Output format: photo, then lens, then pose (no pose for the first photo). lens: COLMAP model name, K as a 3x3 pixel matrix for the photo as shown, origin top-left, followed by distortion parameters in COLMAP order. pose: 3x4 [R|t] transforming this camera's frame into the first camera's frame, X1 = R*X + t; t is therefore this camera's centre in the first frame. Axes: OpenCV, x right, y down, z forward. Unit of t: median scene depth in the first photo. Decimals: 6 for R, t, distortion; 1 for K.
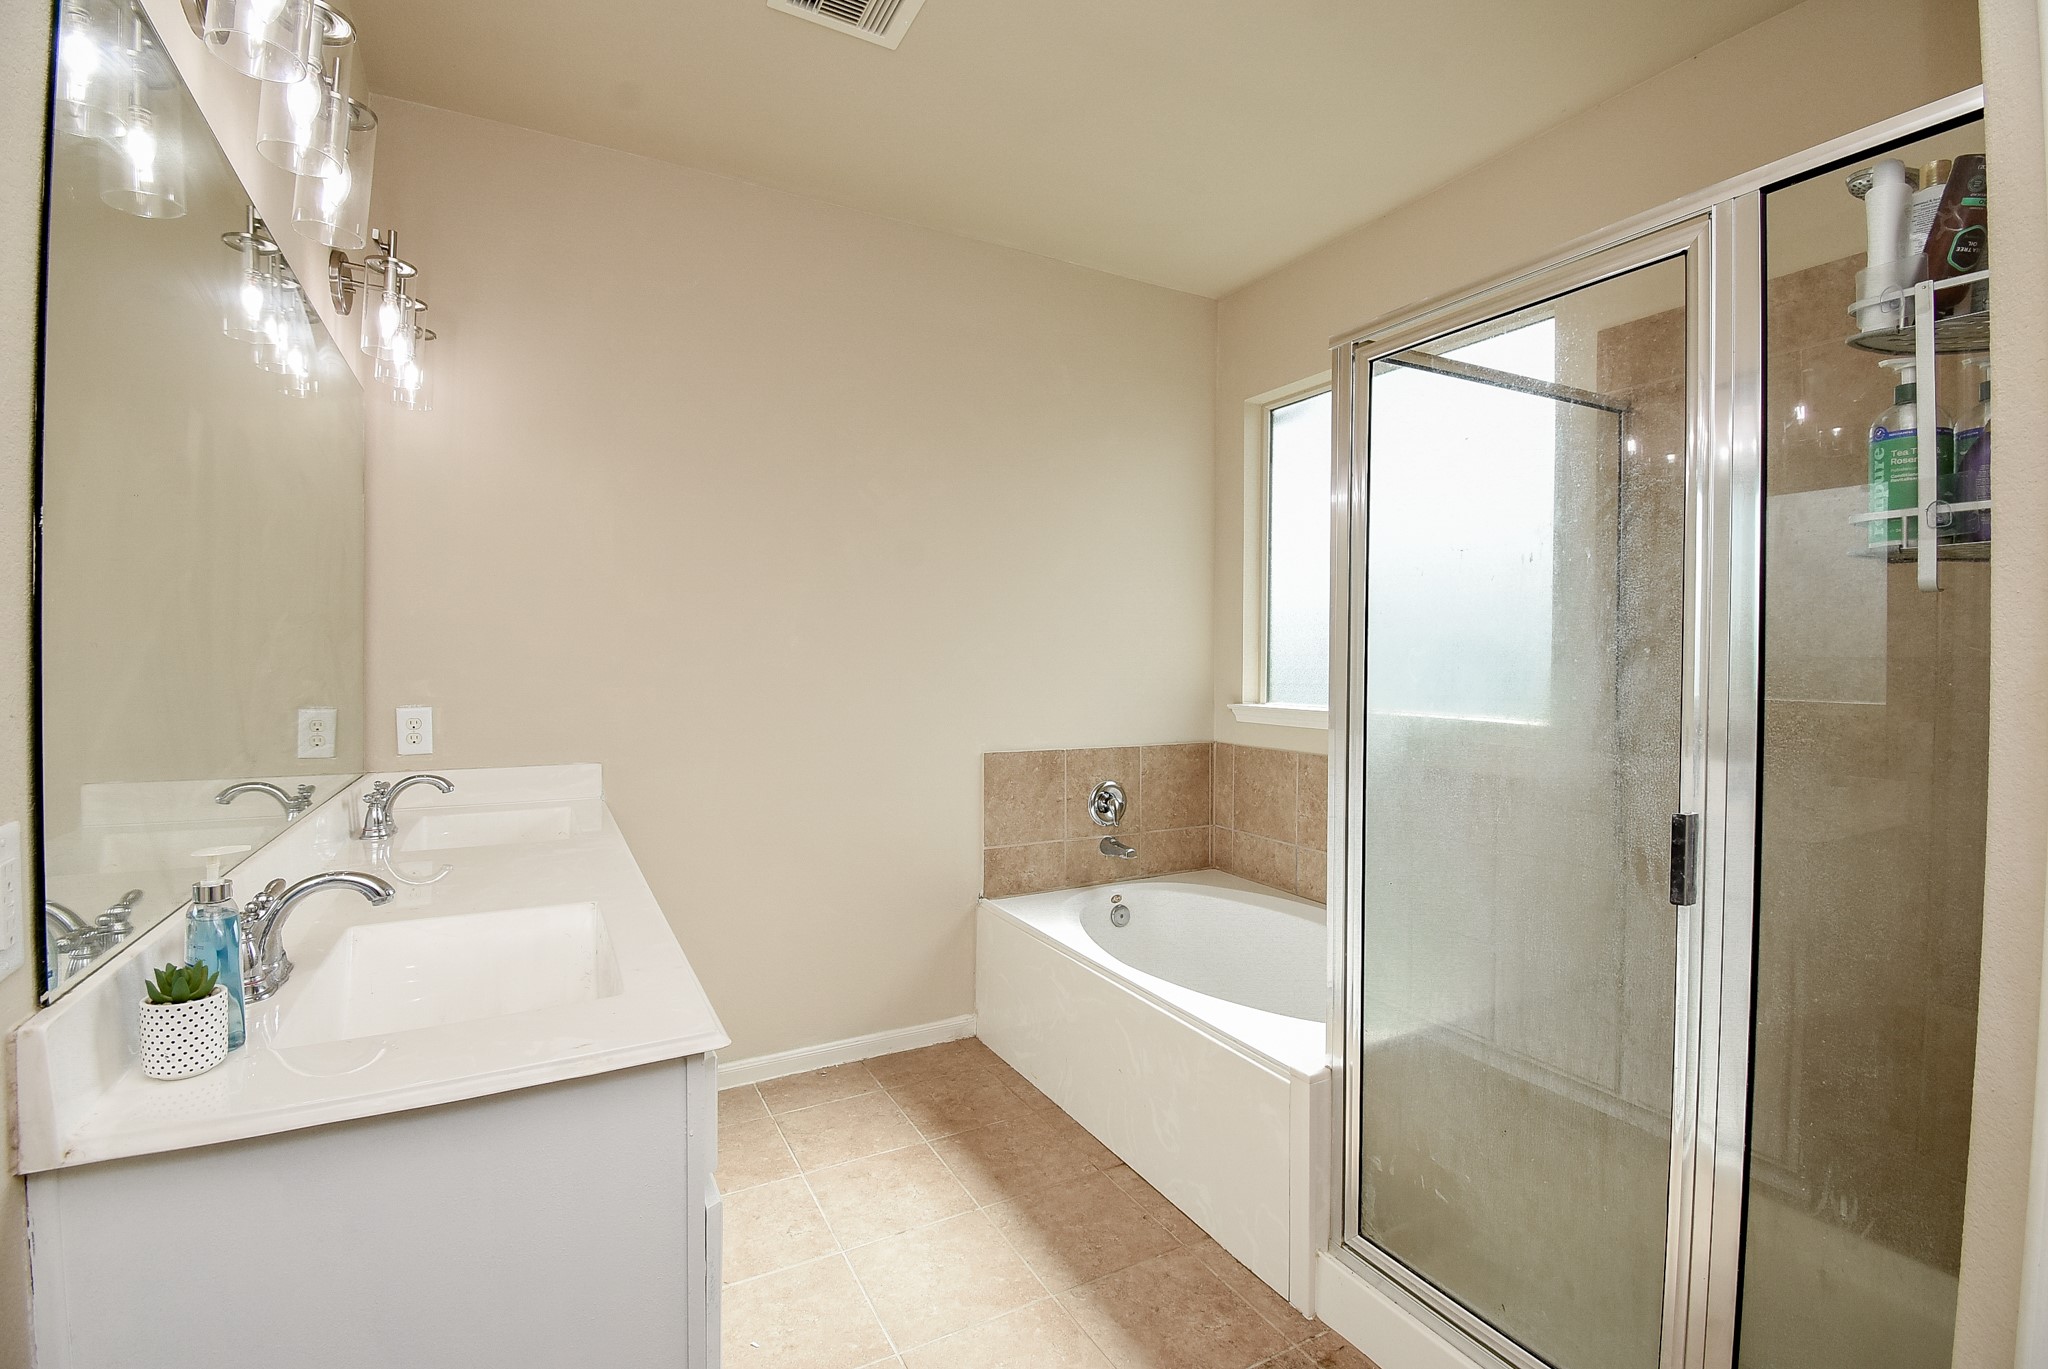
lens RADIAL K [[899.5, 0, 1019.7], [0, 899.5, 668.4], [0, 0, 1]] dist [0.020906, -0.024800]
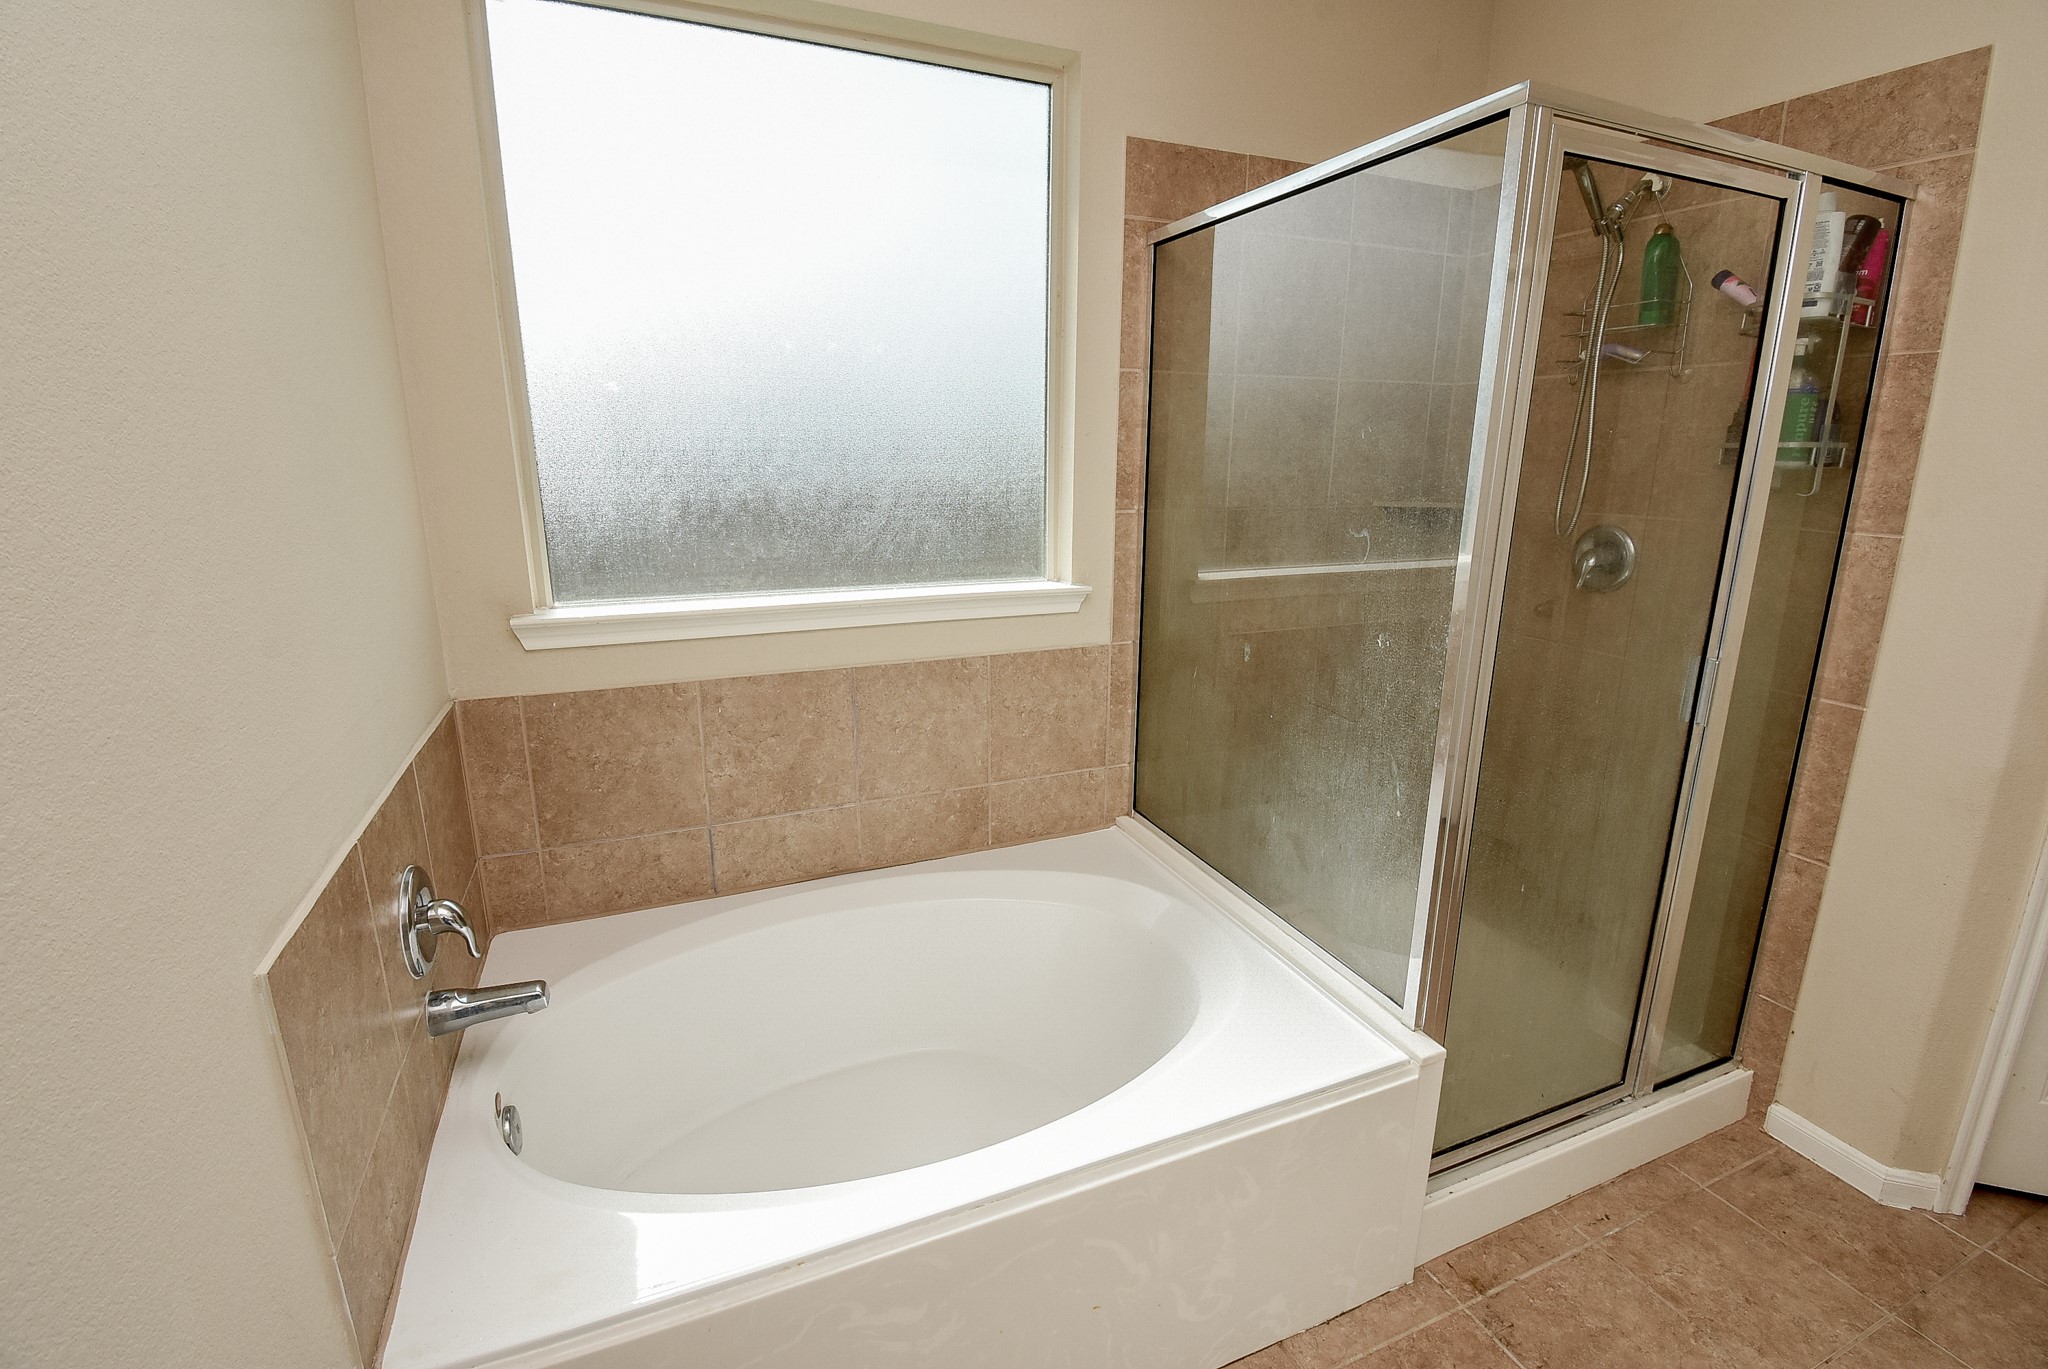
lens RADIAL K [[899.5, 0, 1019.7], [0, 899.5, 668.4], [0, 0, 1]] dist [0.020906, -0.024800]
pose [[0.096760, -0.235670, 0.967004, -0.238298], [0.003785, 0.971643, 0.236422, -0.053348], [-0.995301, -0.019216, 0.094908, 0.690520]]
